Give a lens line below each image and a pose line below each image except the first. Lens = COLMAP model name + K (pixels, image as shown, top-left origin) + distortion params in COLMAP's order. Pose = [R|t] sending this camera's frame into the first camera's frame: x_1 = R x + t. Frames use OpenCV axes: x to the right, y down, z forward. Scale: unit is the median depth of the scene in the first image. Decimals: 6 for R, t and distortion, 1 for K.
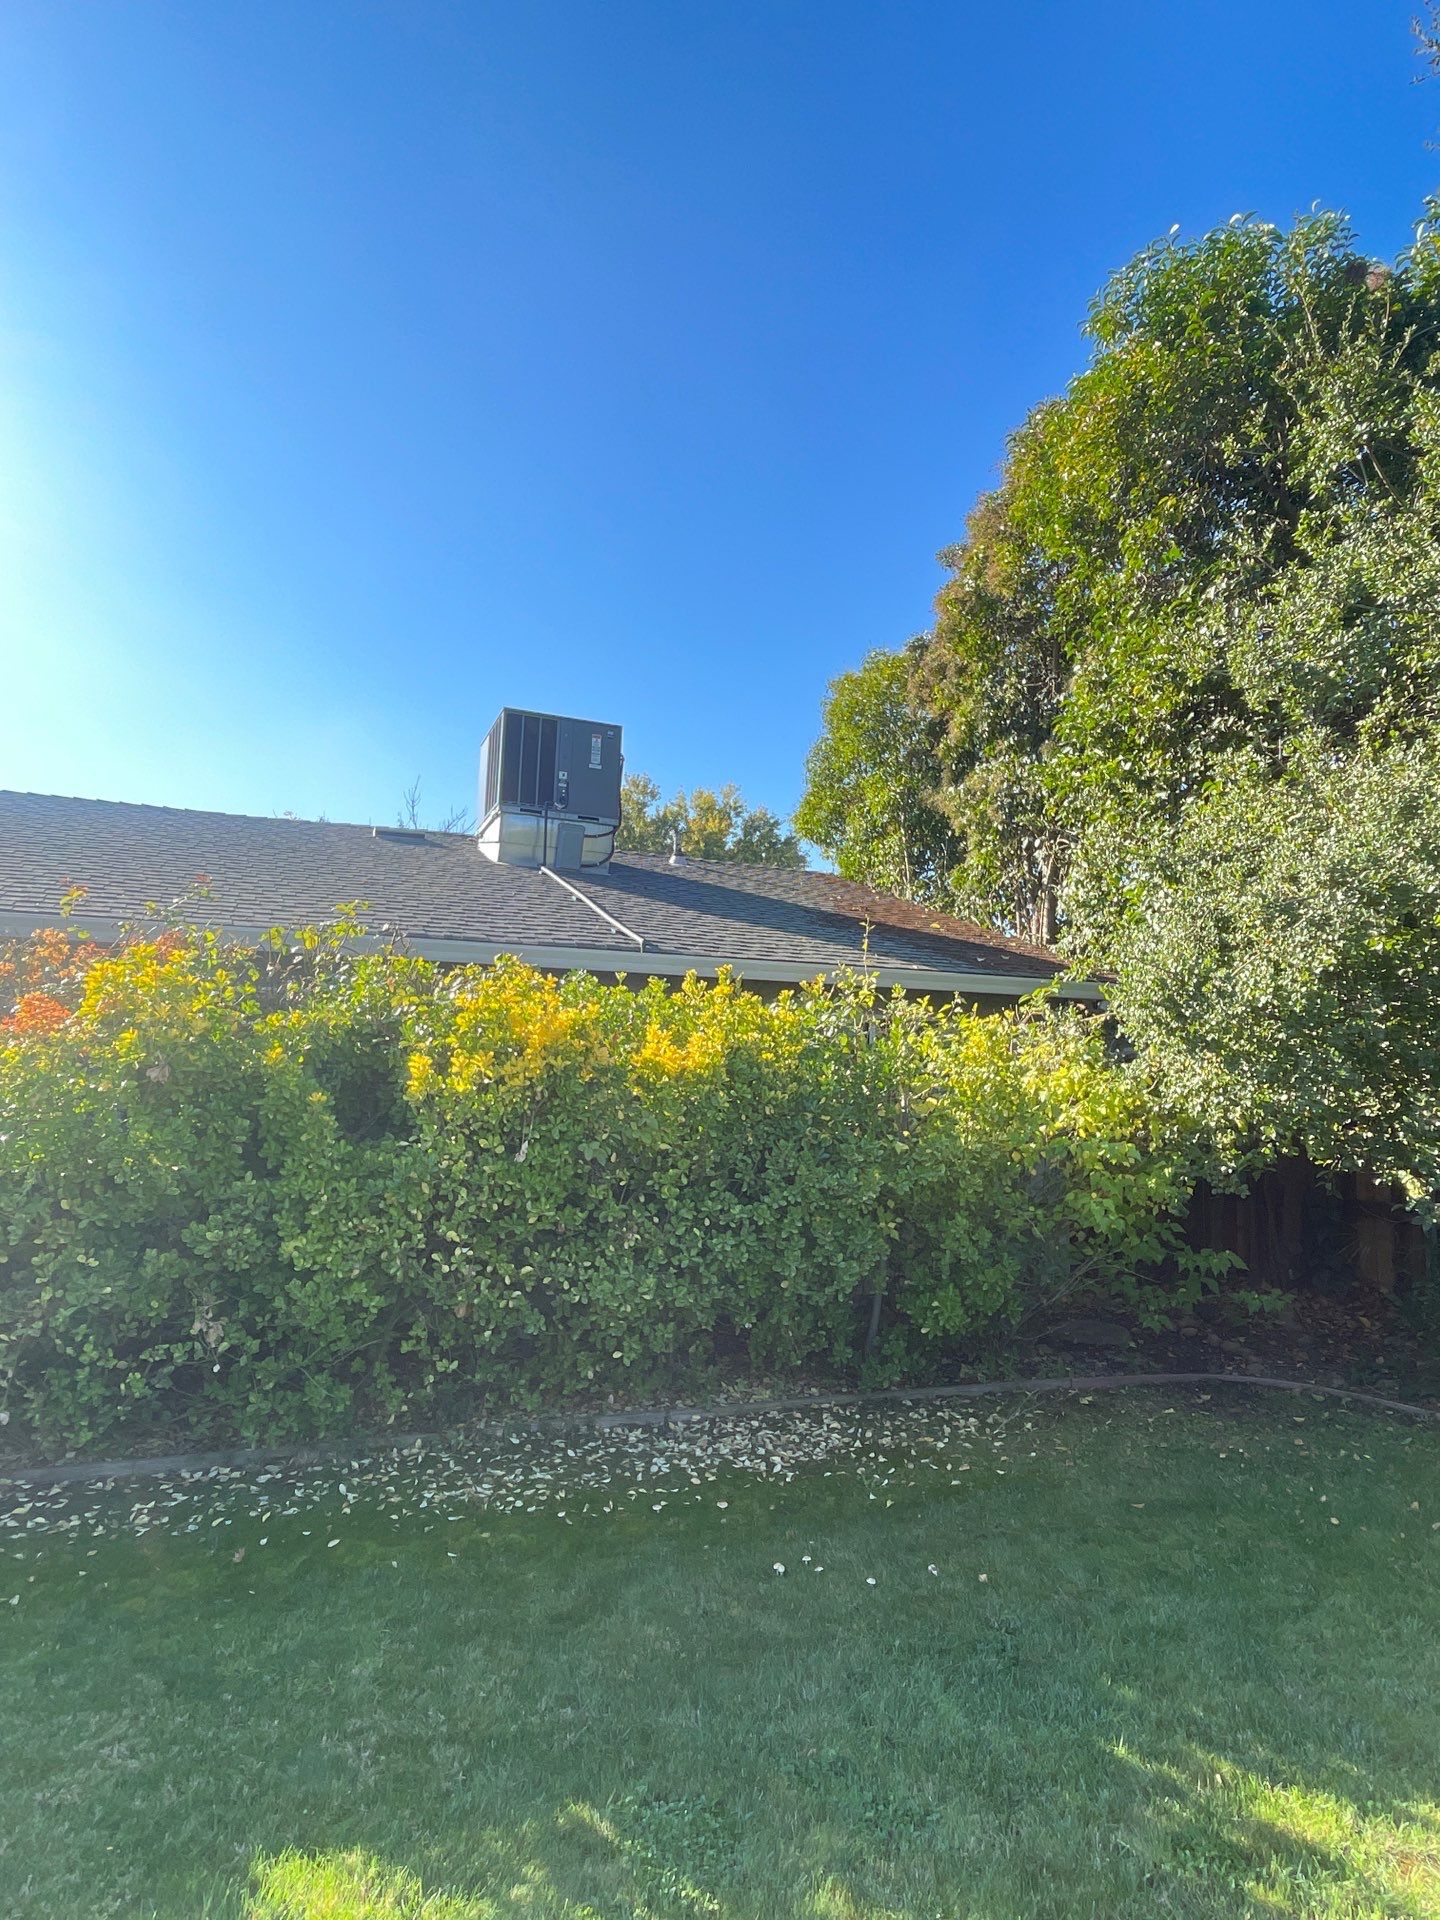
lens RADIAL K [[773.1, 0, 728.3], [0, 773.1, 963.7], [0, 0, 1]] dist [-0.001731, -0.000438]
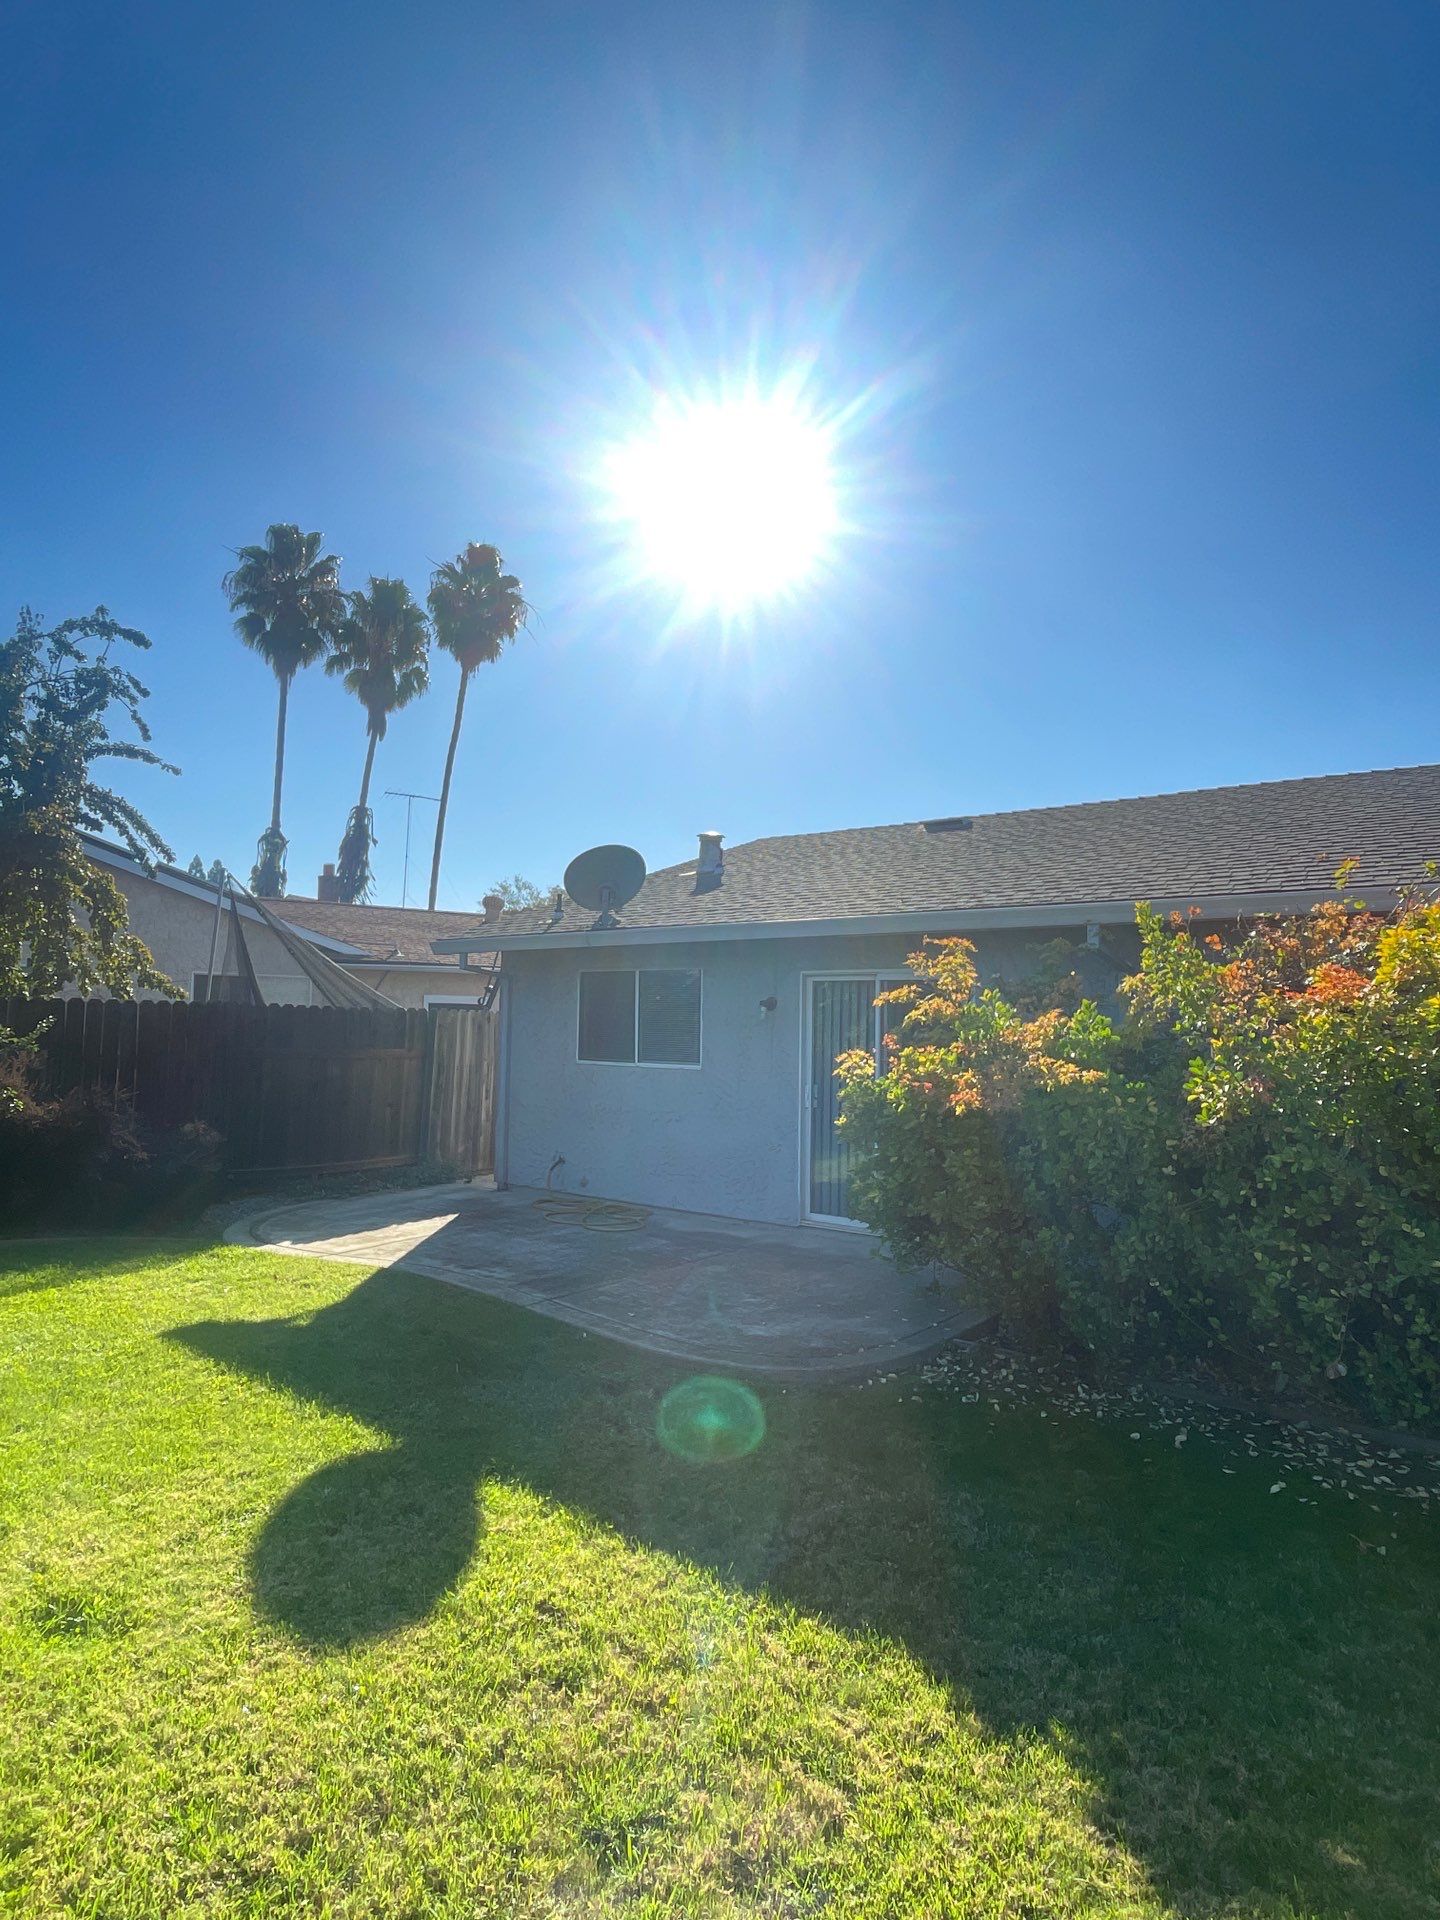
lens RADIAL K [[773.1, 0, 728.3], [0, 773.1, 963.7], [0, 0, 1]] dist [-0.001731, -0.000438]
pose [[0.709219, -0.085158, -0.699826, -0.733637], [0.085319, 0.995749, -0.034702, 0.004219], [0.699807, -0.035097, 0.713470, -0.307533]]
